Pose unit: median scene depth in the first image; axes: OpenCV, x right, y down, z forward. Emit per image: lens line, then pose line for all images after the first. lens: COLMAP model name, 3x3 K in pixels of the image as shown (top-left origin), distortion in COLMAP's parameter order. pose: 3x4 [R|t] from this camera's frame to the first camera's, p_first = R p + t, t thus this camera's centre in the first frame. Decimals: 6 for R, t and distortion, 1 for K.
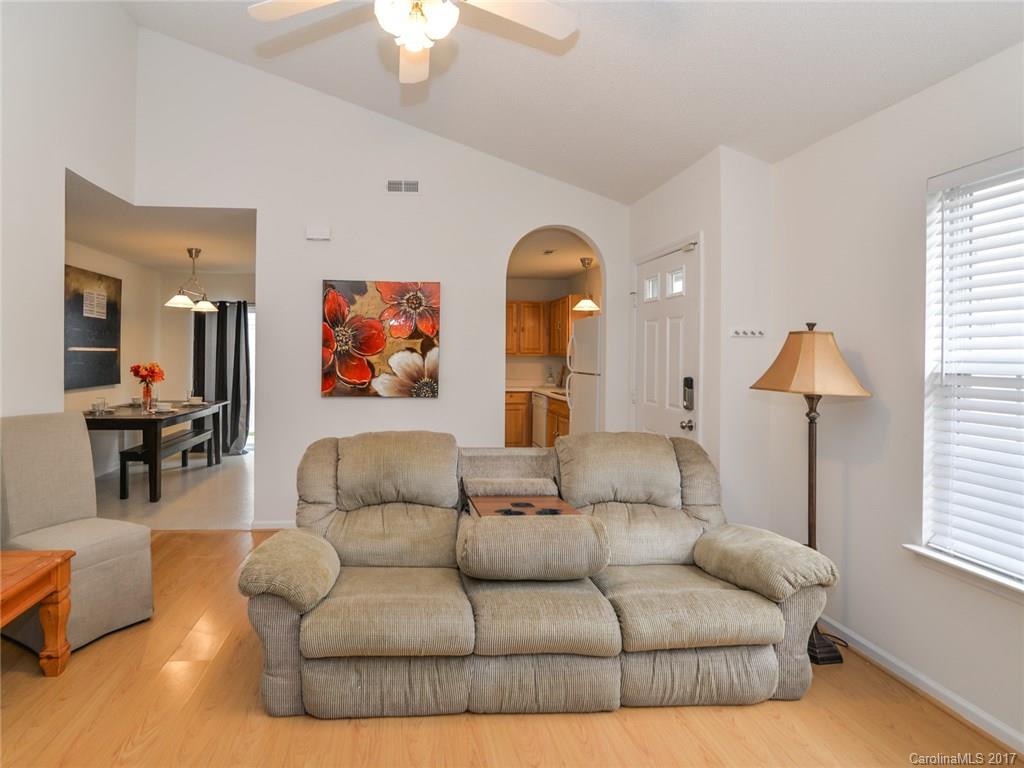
lens RADIAL K [[563.6, 0, 434.0], [0, 563.6, 356.1], [0, 0, 1]] dist [-0.000482, -0.000351]
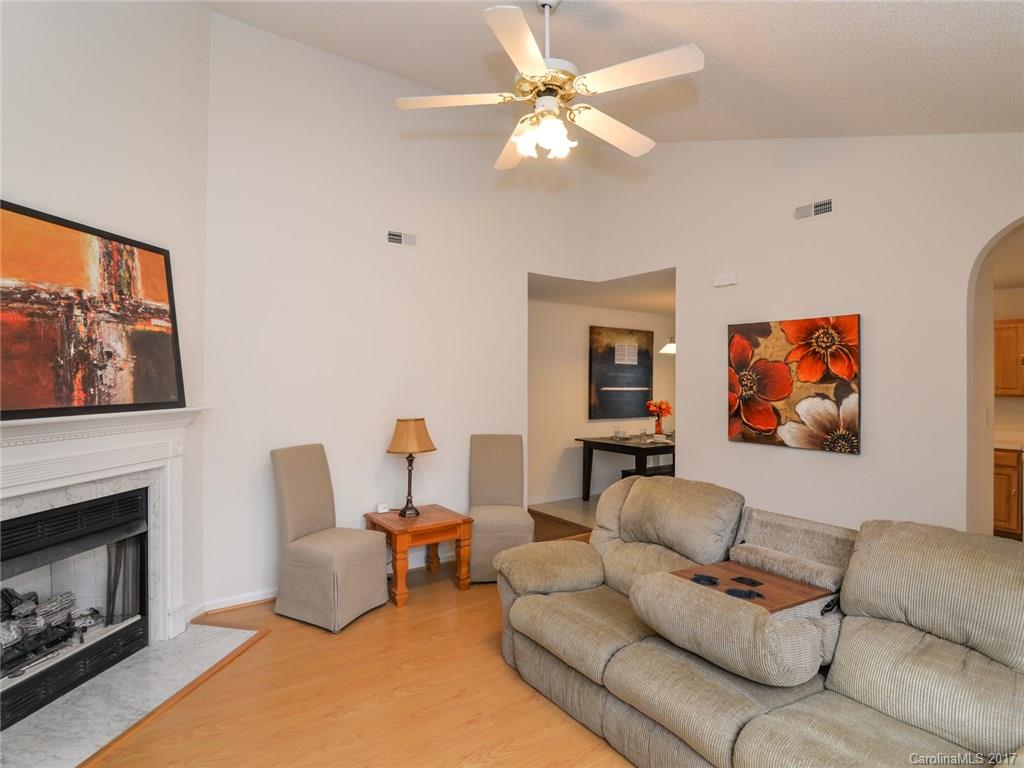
lens RADIAL K [[551.0, 0, 497.4], [0, 551.0, 384.6], [0, 0, 1]] dist [-0.004127, -0.002901]
pose [[0.508646, 0.002526, -0.860972, 0.633472], [-0.005841, 0.999983, -0.000517, -0.036611], [0.860956, 0.005292, 0.508652, 0.205372]]
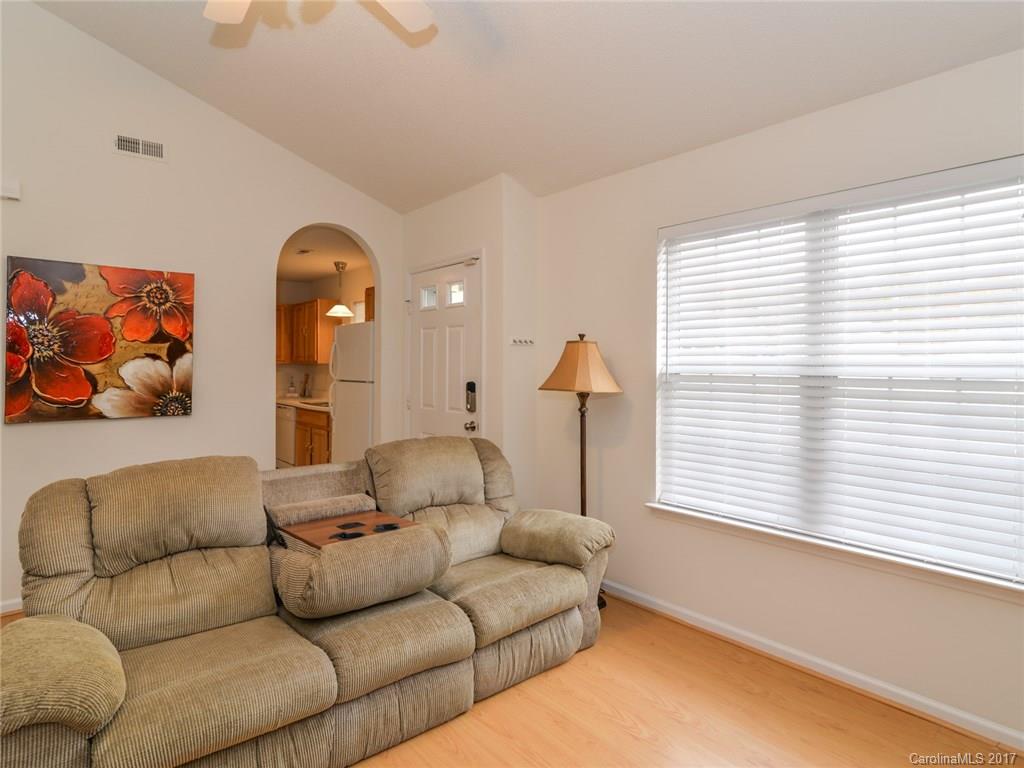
lens RADIAL K [[568.6, 0, 508.8], [0, 568.6, 362.8], [0, 0, 1]] dist [-0.003846, -0.000762]
pose [[0.802015, -0.005908, 0.597274, -0.169729], [0.007346, 0.999973, 0.000027, 0.001910], [-0.597258, 0.004366, 0.802037, 0.097218]]
